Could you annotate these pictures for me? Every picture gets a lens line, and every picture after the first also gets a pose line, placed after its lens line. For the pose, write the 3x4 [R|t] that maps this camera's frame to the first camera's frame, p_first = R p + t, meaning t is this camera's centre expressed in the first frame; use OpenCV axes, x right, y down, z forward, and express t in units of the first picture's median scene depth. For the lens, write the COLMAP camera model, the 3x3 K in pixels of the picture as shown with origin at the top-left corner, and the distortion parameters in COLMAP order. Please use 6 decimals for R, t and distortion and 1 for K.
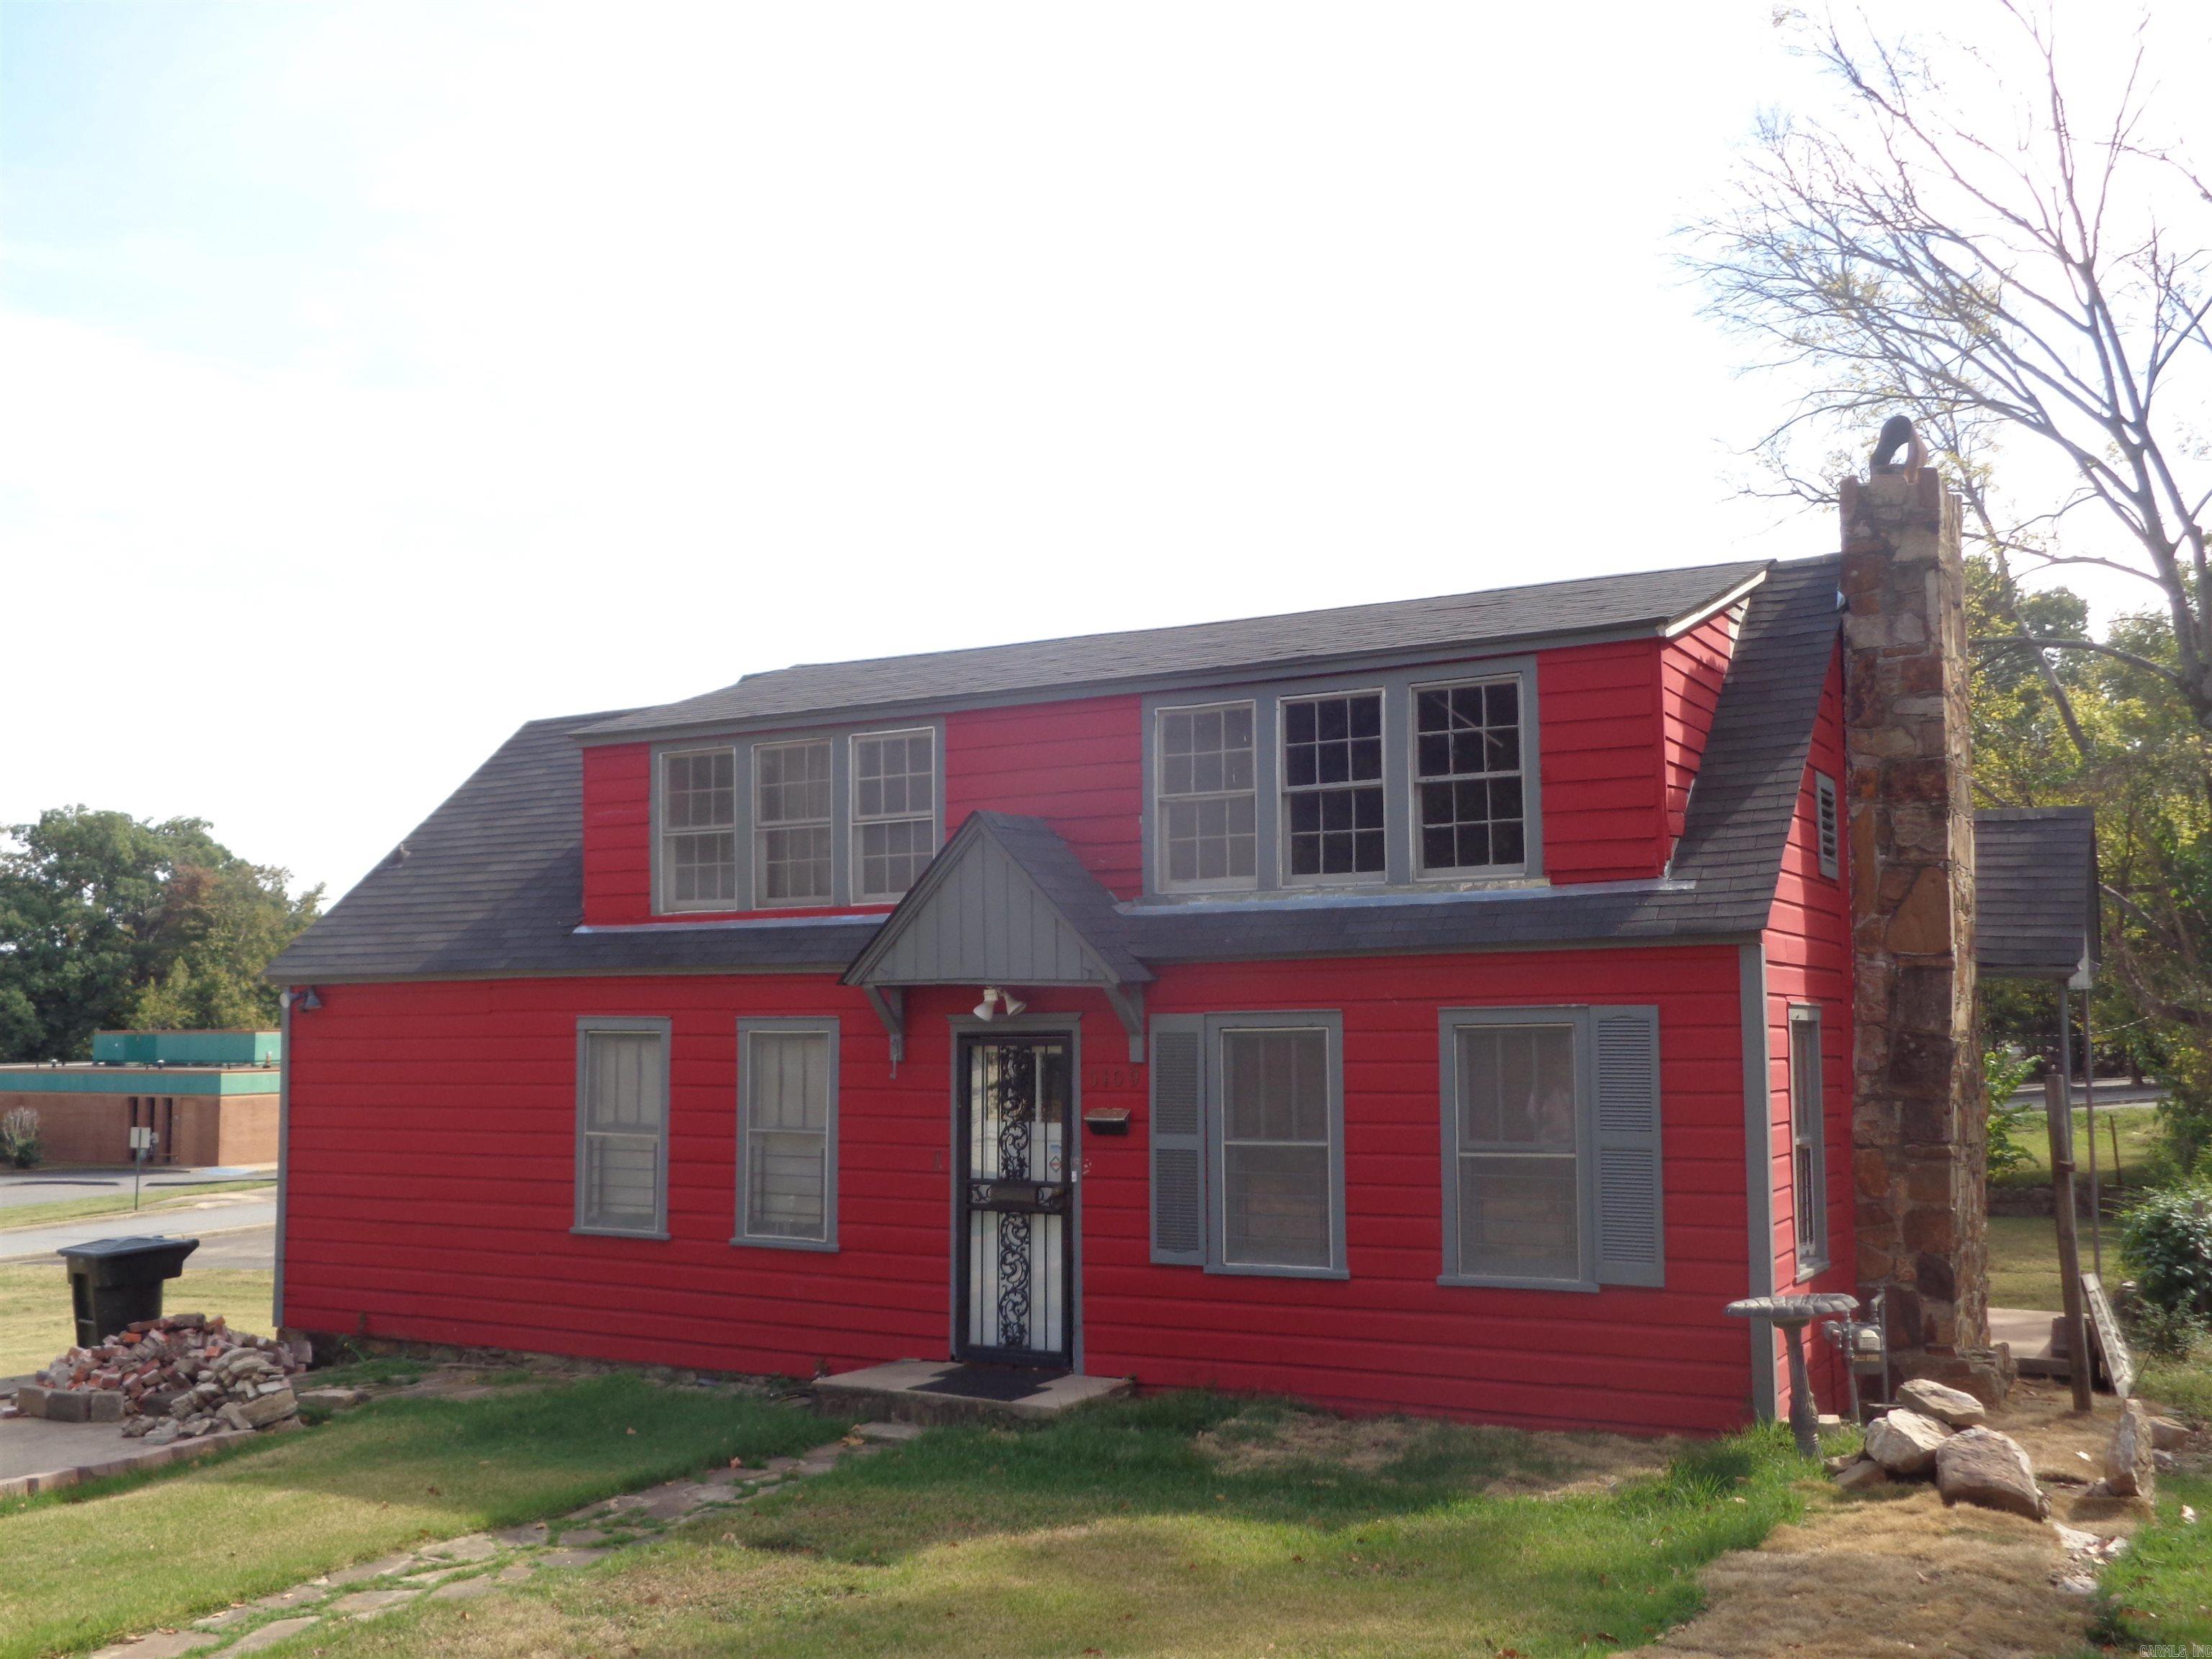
lens RADIAL K [[2084.6, 0, 1103.1], [0, 2084.6, 830.4], [0, 0, 1]] dist [-0.030125, 0.000000]
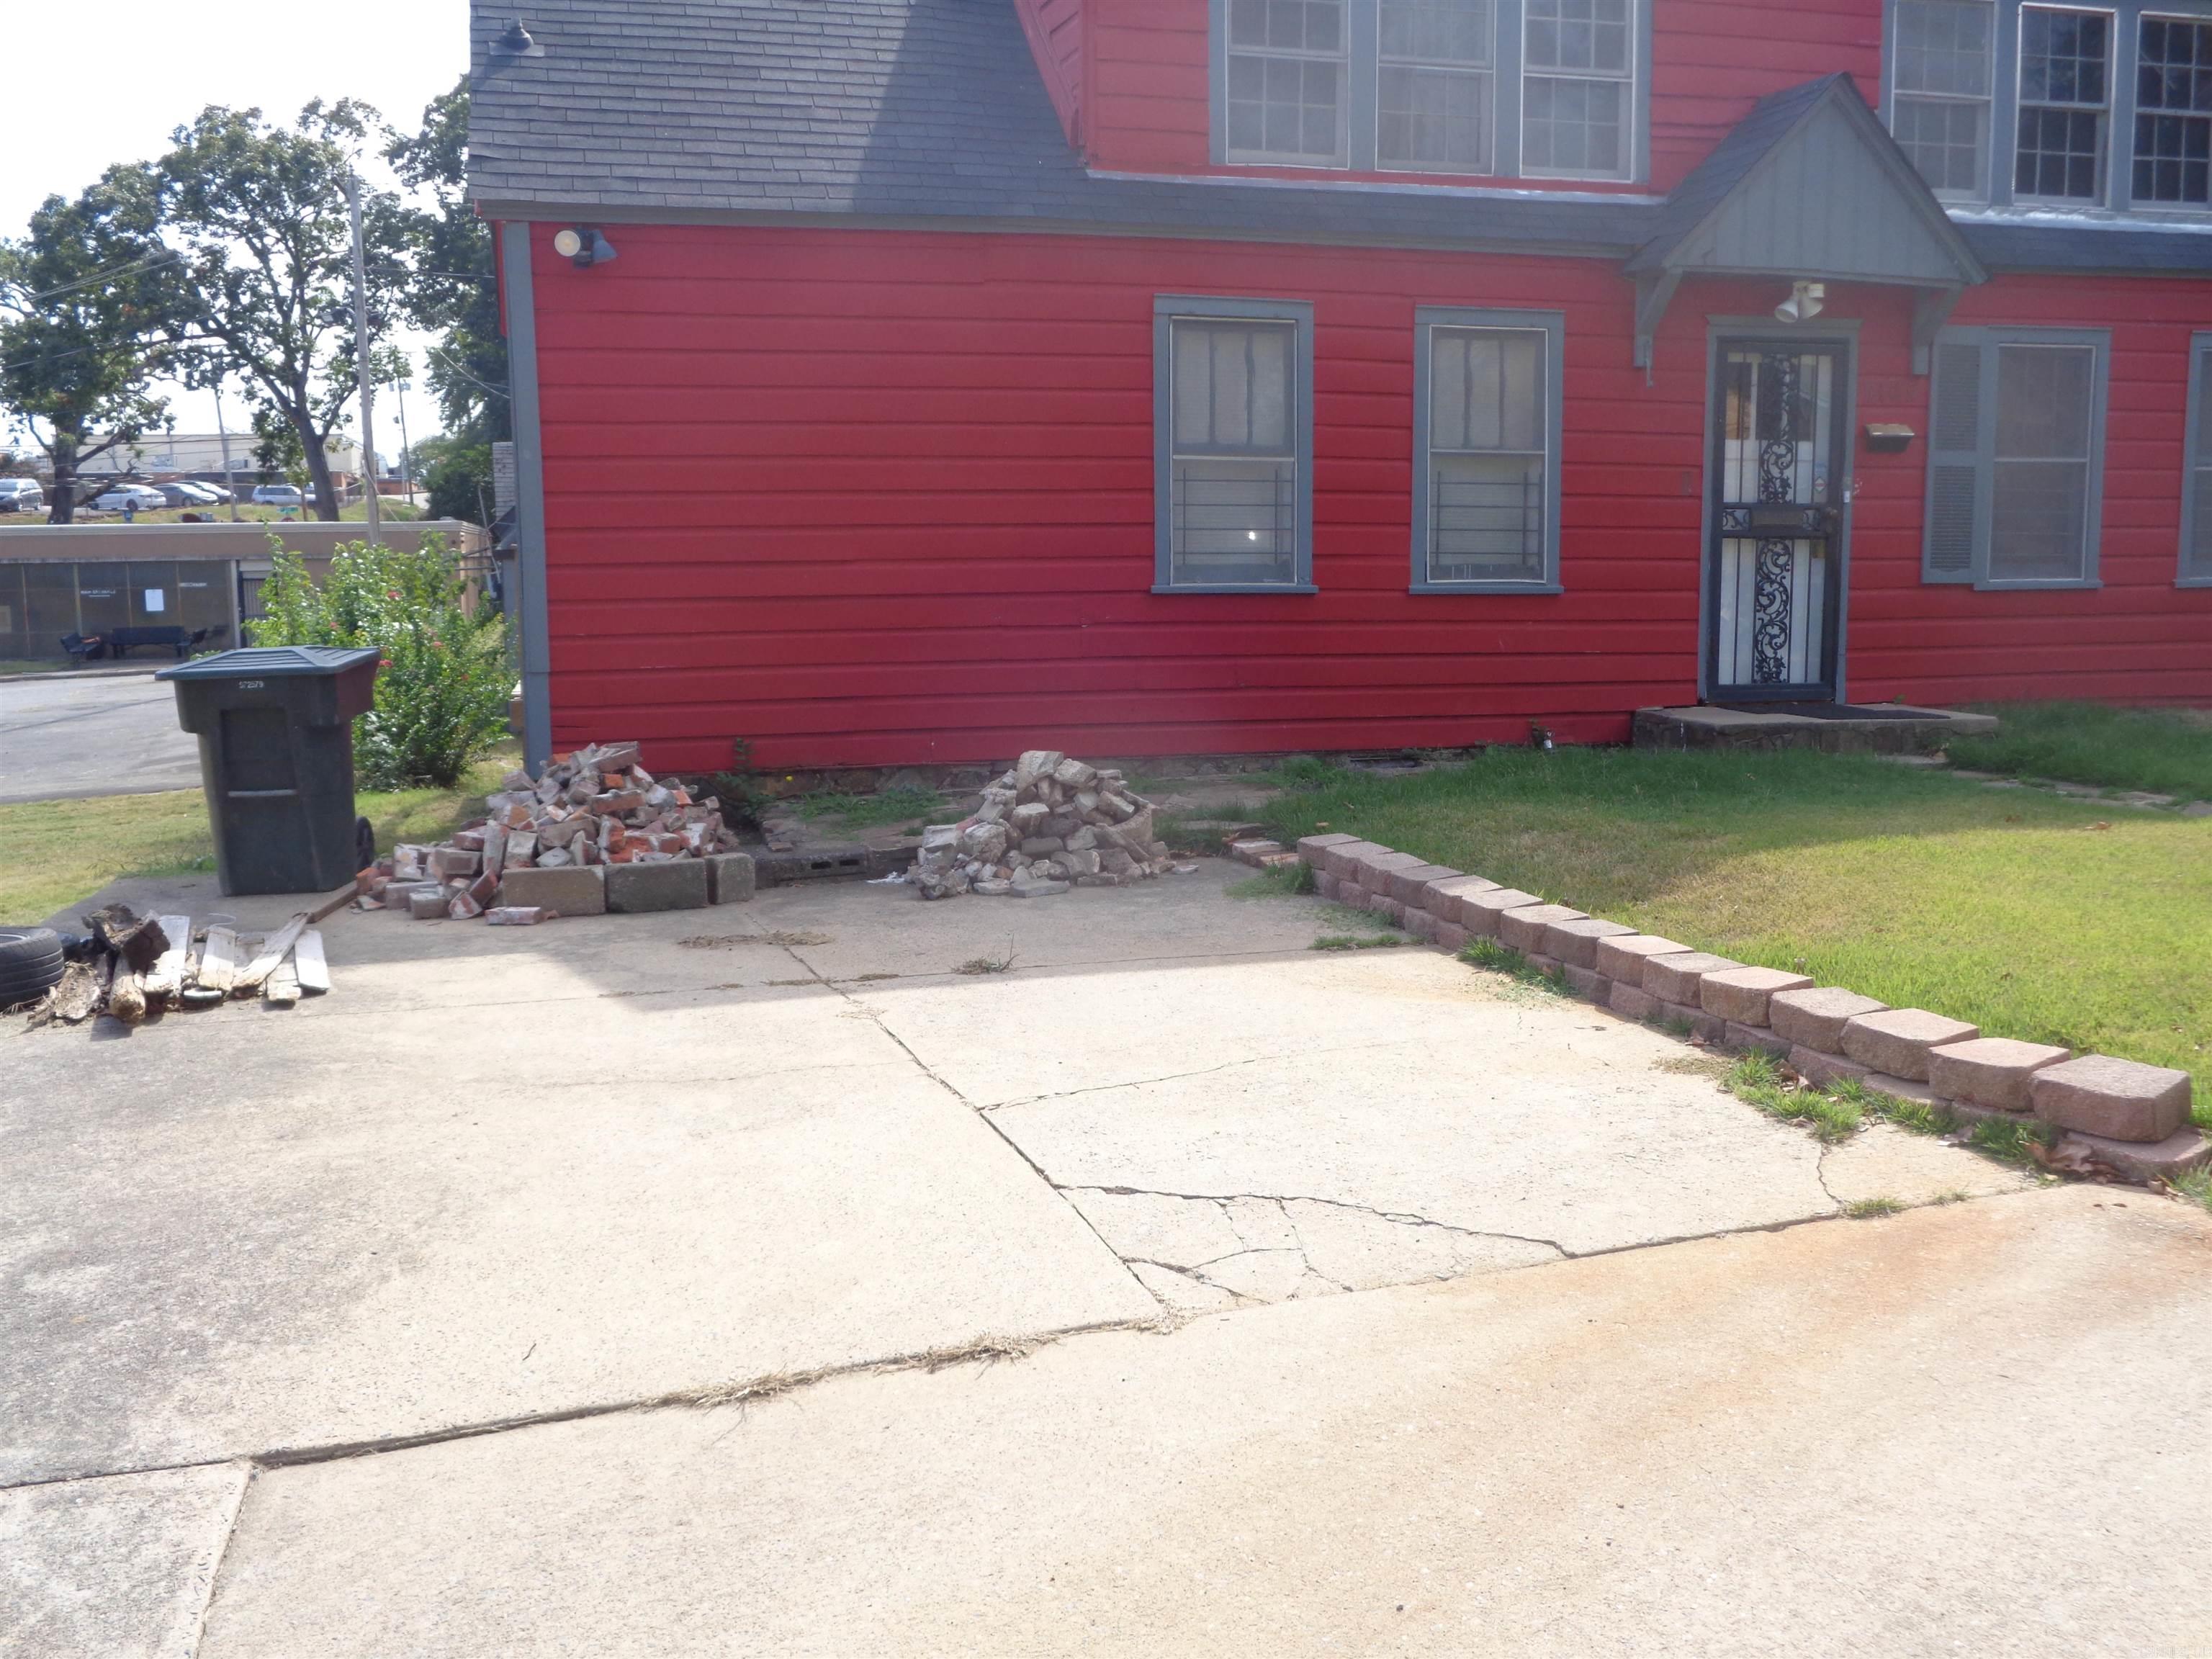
lens RADIAL K [[2084.6, 0, 1111.1], [0, 2084.6, 843.6], [0, 0, 1]] dist [-0.030125, 0.000000]
pose [[0.710823, -0.090693, 0.697499, -0.894124], [-0.066182, 0.978629, 0.194694, 0.155602], [-0.700250, -0.184555, 0.689630, 0.547069]]
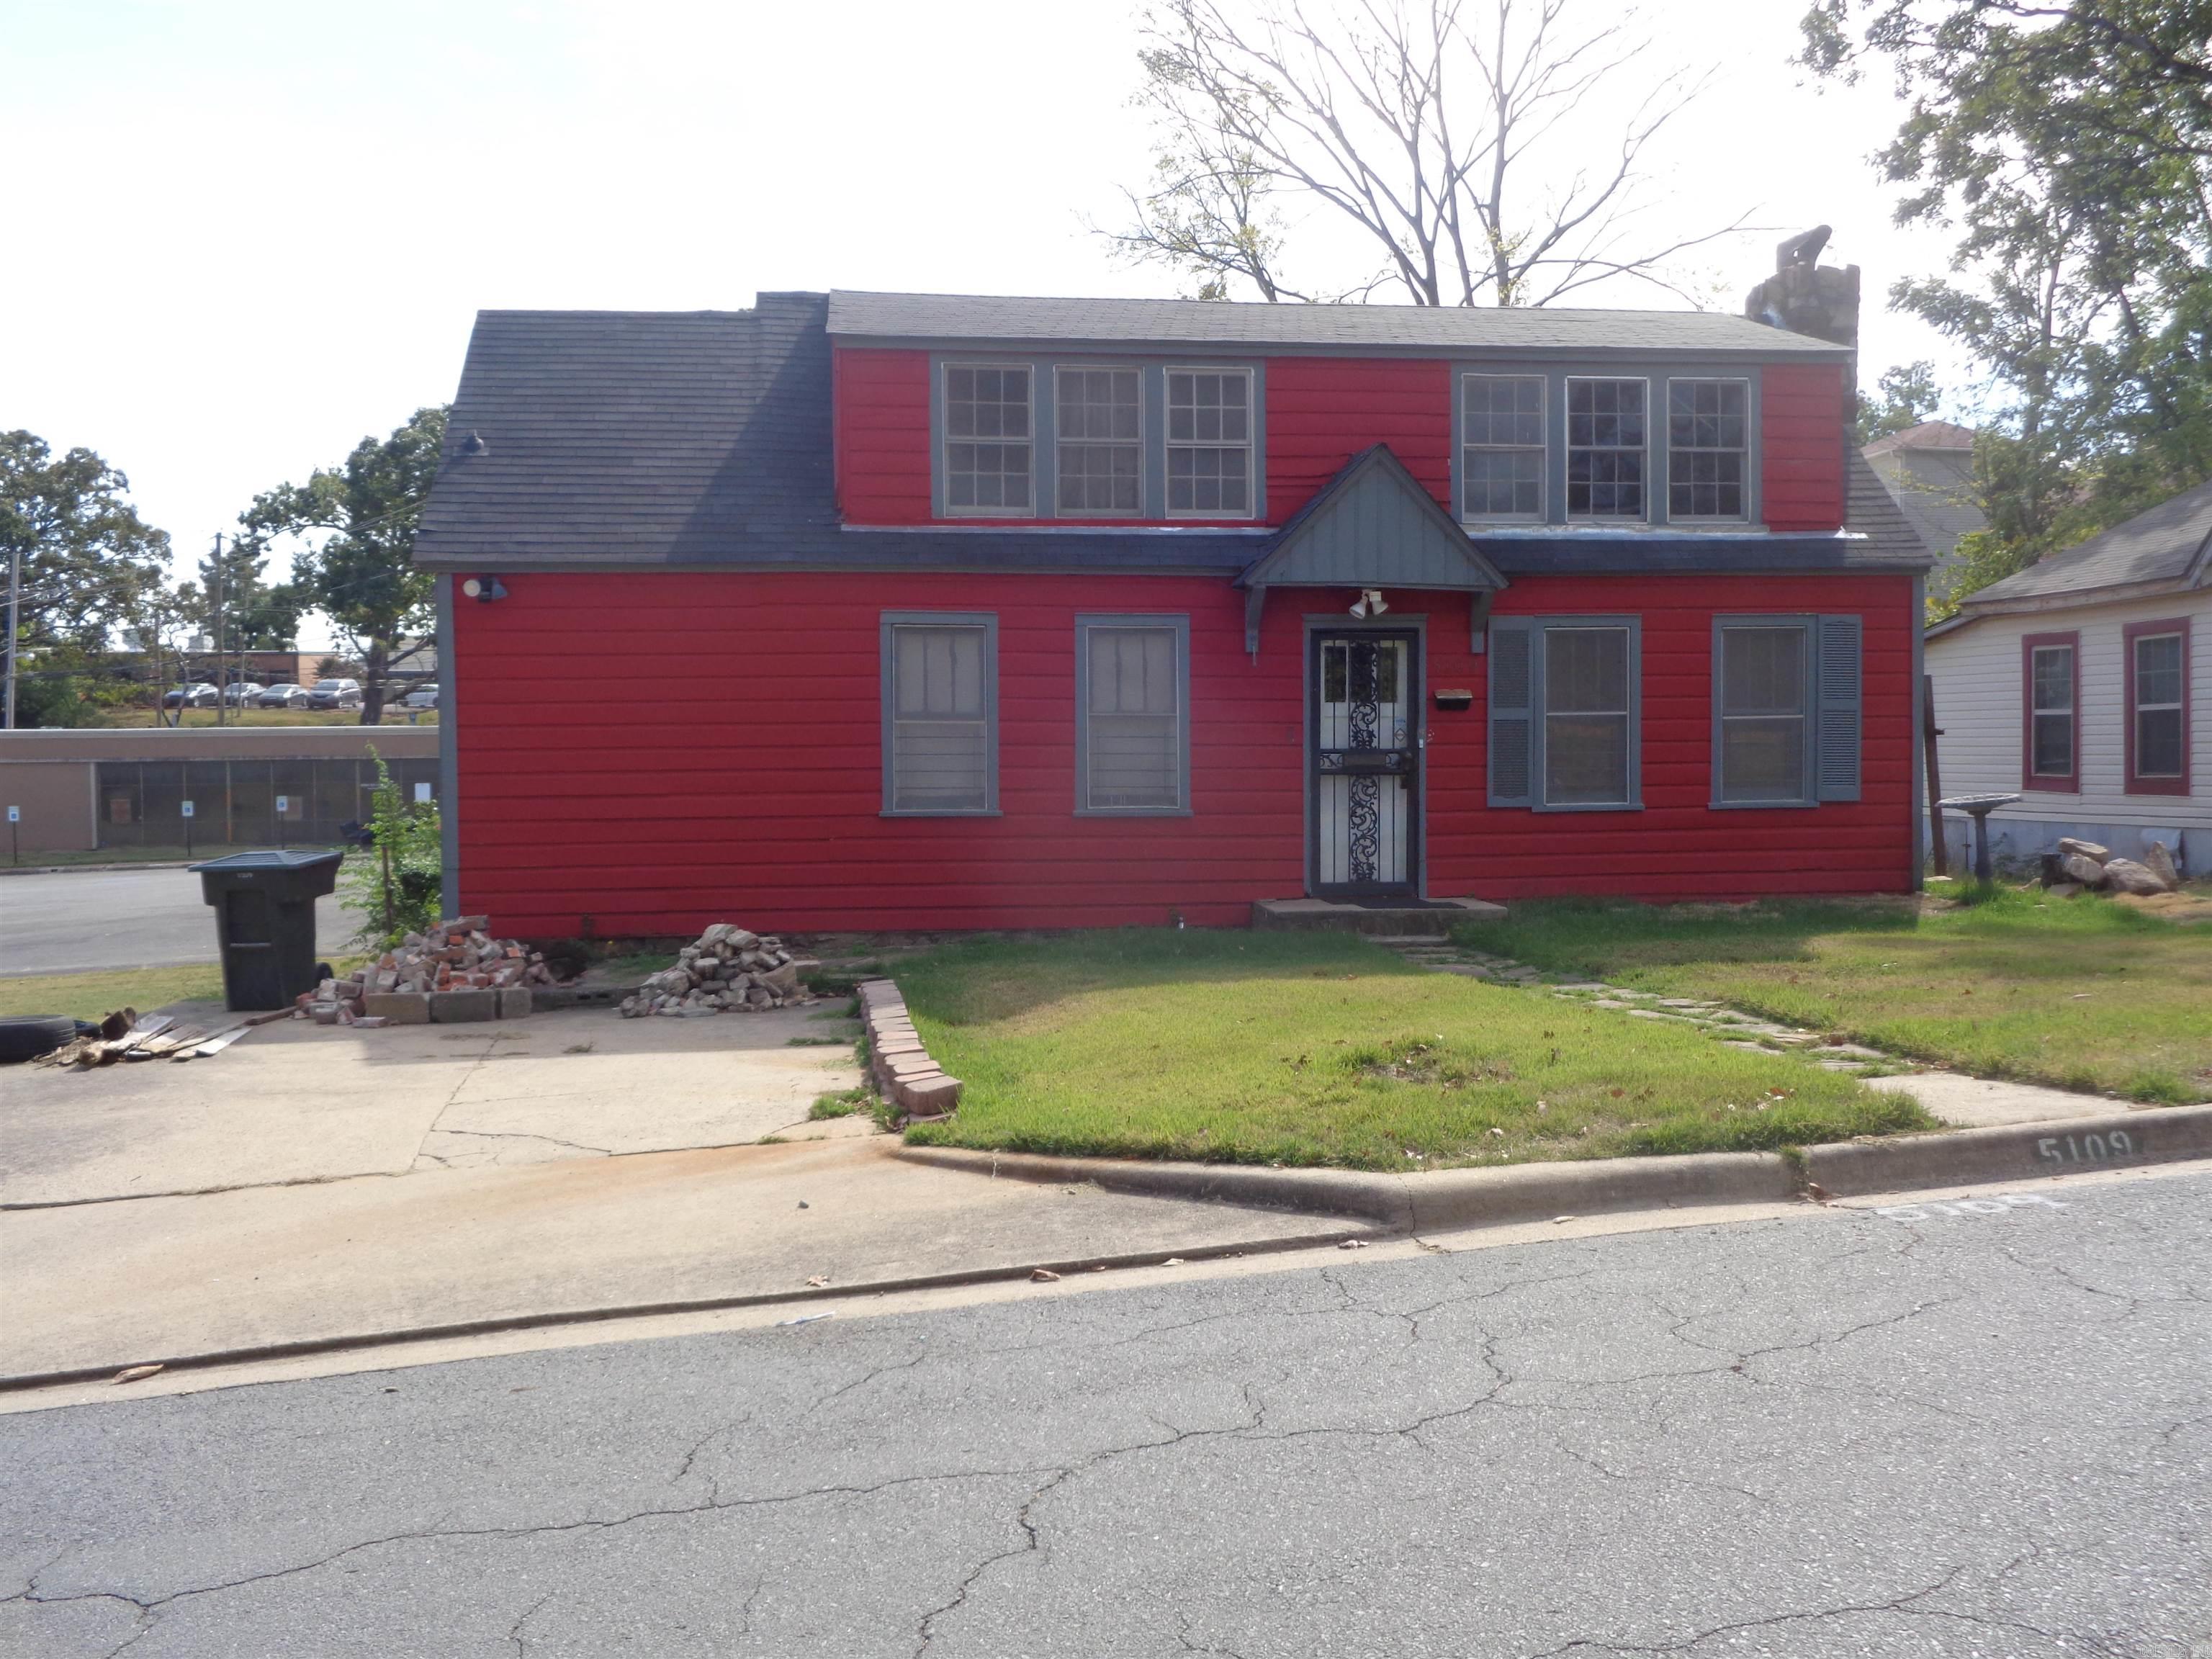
lens RADIAL K [[2084.6, 0, 1110.1], [0, 2084.6, 828.2], [0, 0, 1]] dist [-0.030125, 0.000000]
pose [[0.800843, -0.019394, 0.598560, -0.898063], [-0.056426, 0.992586, 0.107656, 0.090118], [-0.596210, -0.119990, 0.793811, 0.105046]]
